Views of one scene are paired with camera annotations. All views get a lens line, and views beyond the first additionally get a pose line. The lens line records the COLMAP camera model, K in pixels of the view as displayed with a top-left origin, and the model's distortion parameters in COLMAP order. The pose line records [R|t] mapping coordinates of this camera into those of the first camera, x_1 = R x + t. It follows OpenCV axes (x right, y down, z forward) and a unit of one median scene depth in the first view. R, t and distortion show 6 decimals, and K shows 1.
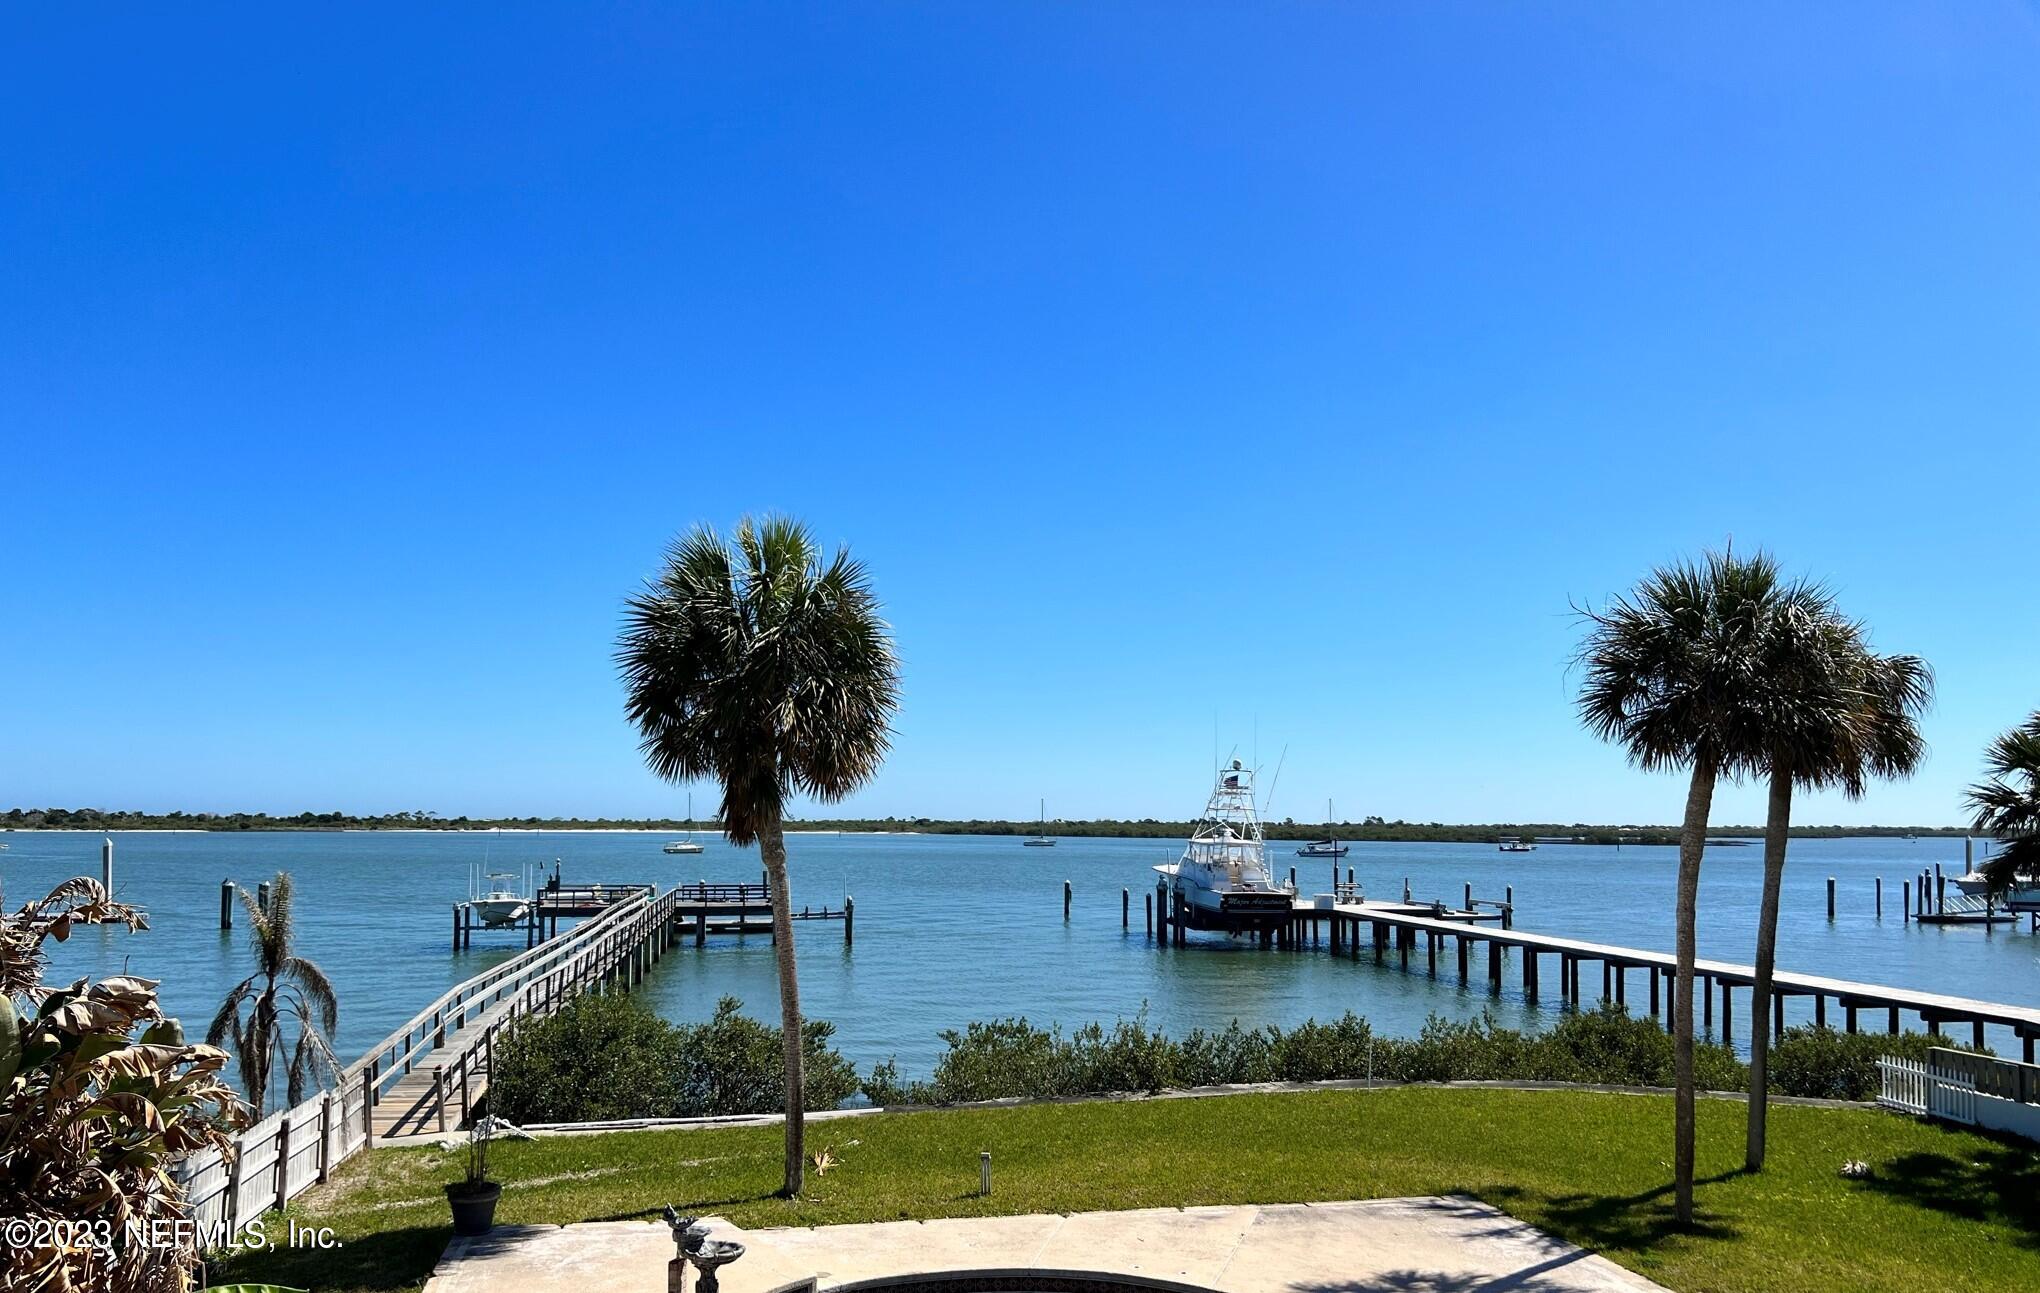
lens RADIAL K [[1626.0, 0, 1016.1], [0, 1626.0, 655.6], [0, 0, 1]] dist [0.034338, -0.014655]
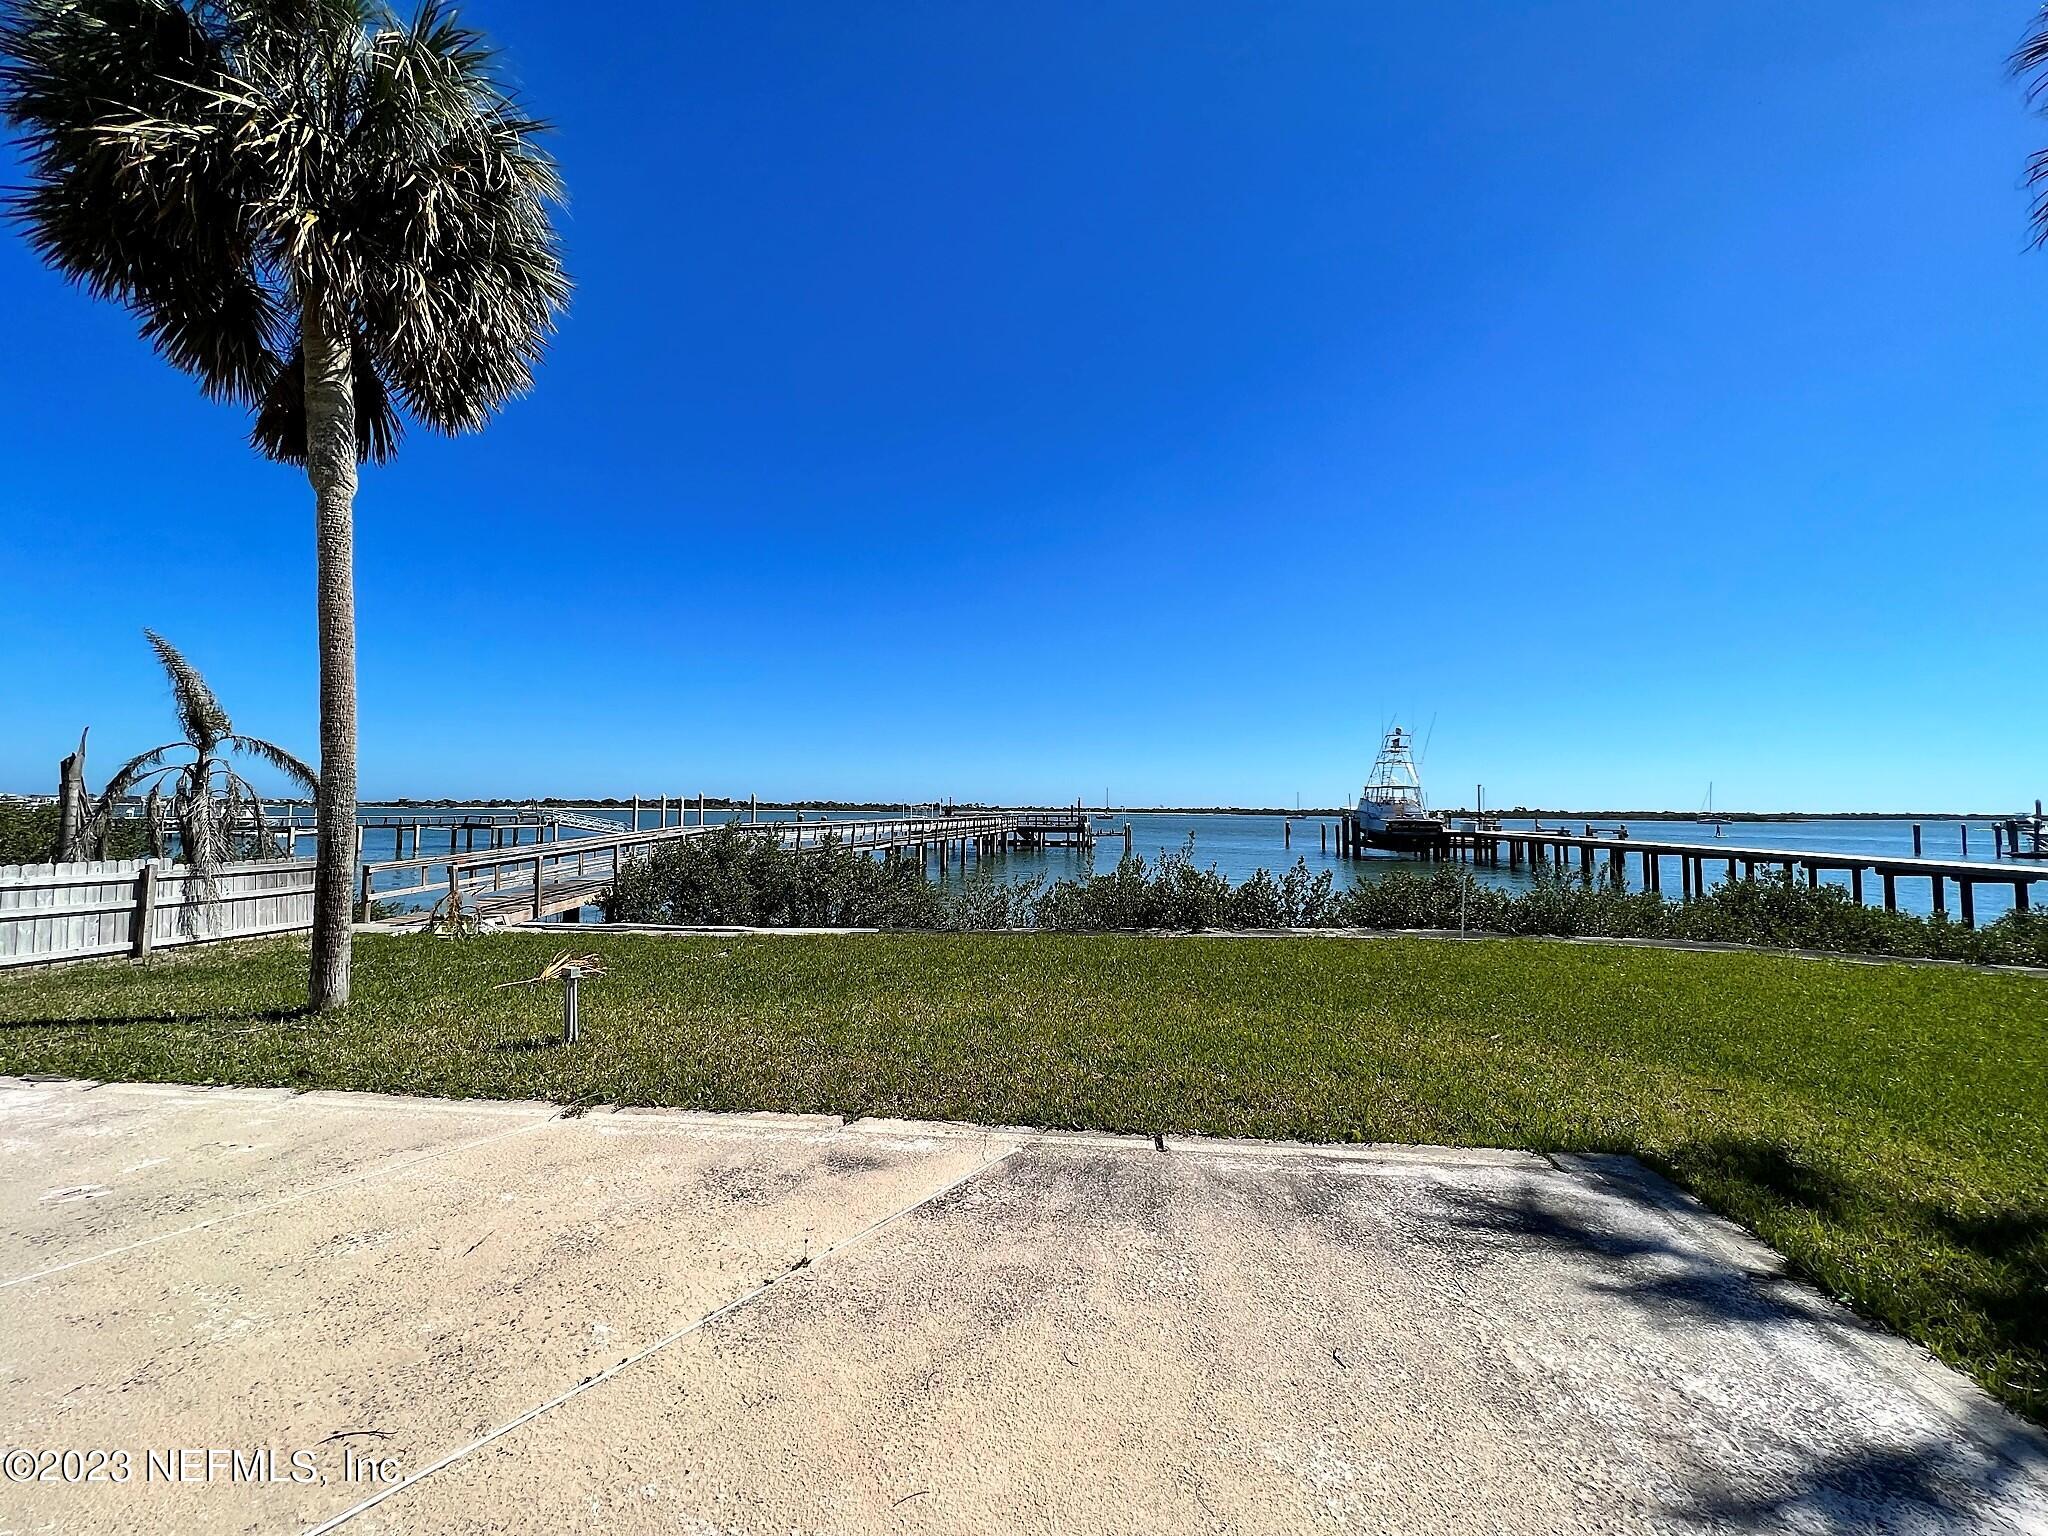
lens RADIAL K [[832.7, 0, 1017.5], [0, 832.7, 764.0], [0, 0, 1]] dist [-0.002254, 0.000203]
pose [[0.946048, -0.016713, -0.323596, 0.061319], [0.028911, 0.999040, 0.032923, 0.068015], [0.322735, -0.040502, 0.945622, 0.230966]]
